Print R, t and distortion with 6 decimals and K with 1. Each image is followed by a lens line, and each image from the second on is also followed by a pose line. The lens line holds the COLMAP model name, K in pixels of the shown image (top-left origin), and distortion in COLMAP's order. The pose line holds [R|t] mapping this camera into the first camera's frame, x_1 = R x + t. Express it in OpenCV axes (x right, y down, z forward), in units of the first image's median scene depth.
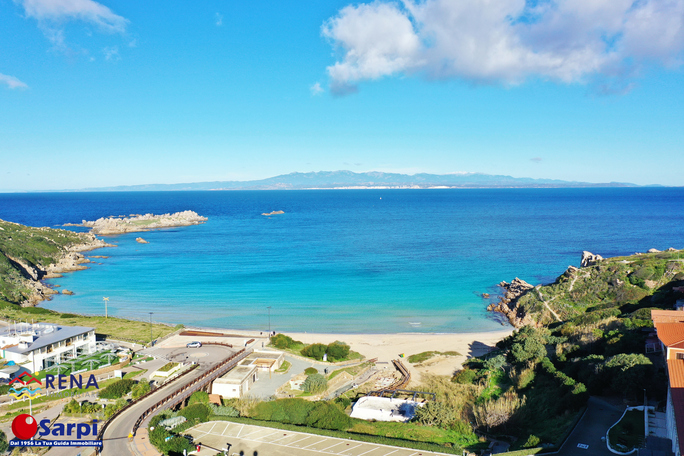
lens RADIAL K [[532.3, 0, 343.5], [0, 532.3, 226.5], [0, 0, 1]] dist [-0.021081, -0.000078]
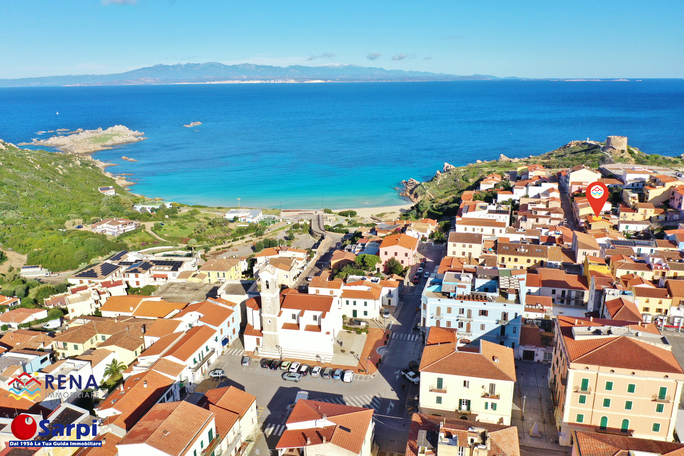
lens RADIAL K [[532.3, 0, 345.3], [0, 532.3, 229.0], [0, 0, 1]] dist [-0.021081, -0.000078]
pose [[0.972077, -0.066701, 0.224982, -0.361815], [0.020533, 0.979252, 0.201605, -0.120611], [-0.233761, -0.191356, 0.953278, -0.834986]]
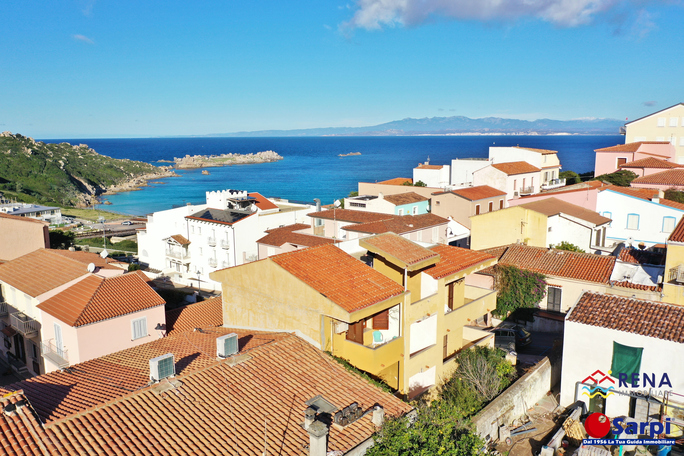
lens RADIAL K [[532.3, 0, 344.4], [0, 532.3, 226.1], [0, 0, 1]] dist [-0.021081, -0.000078]
pose [[0.978082, 0.037992, -0.204725, 0.322752], [-0.017741, 0.994844, 0.099857, 0.045143], [0.207463, -0.094037, 0.973713, -0.140898]]
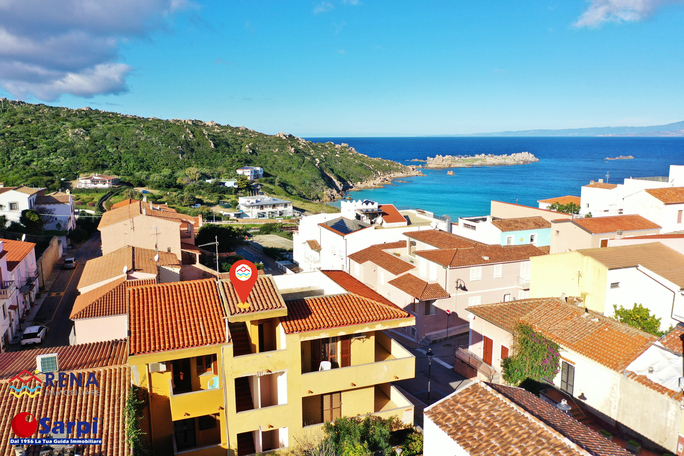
lens RADIAL K [[532.3, 0, 343.8], [0, 532.3, 226.8], [0, 0, 1]] dist [-0.021081, -0.000078]
pose [[0.769658, 0.113392, -0.628306, 0.386901], [-0.049332, 0.991722, 0.118548, 0.034517], [0.636548, -0.060246, 0.768881, -0.100646]]
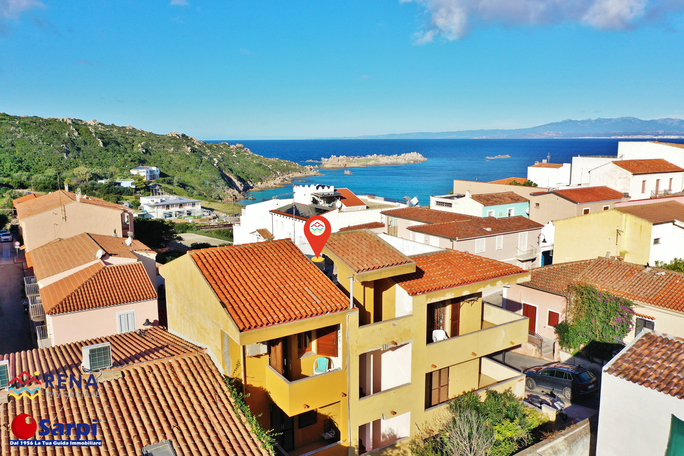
lens RADIAL K [[532.3, 0, 344.1], [0, 532.3, 228.3], [0, 0, 1]] dist [-0.021081, -0.000078]
pose [[0.884352, 0.082716, -0.459433, 0.345973], [-0.037131, 0.993522, 0.107402, 0.048196], [0.465341, -0.077922, 0.881695, -0.106841]]
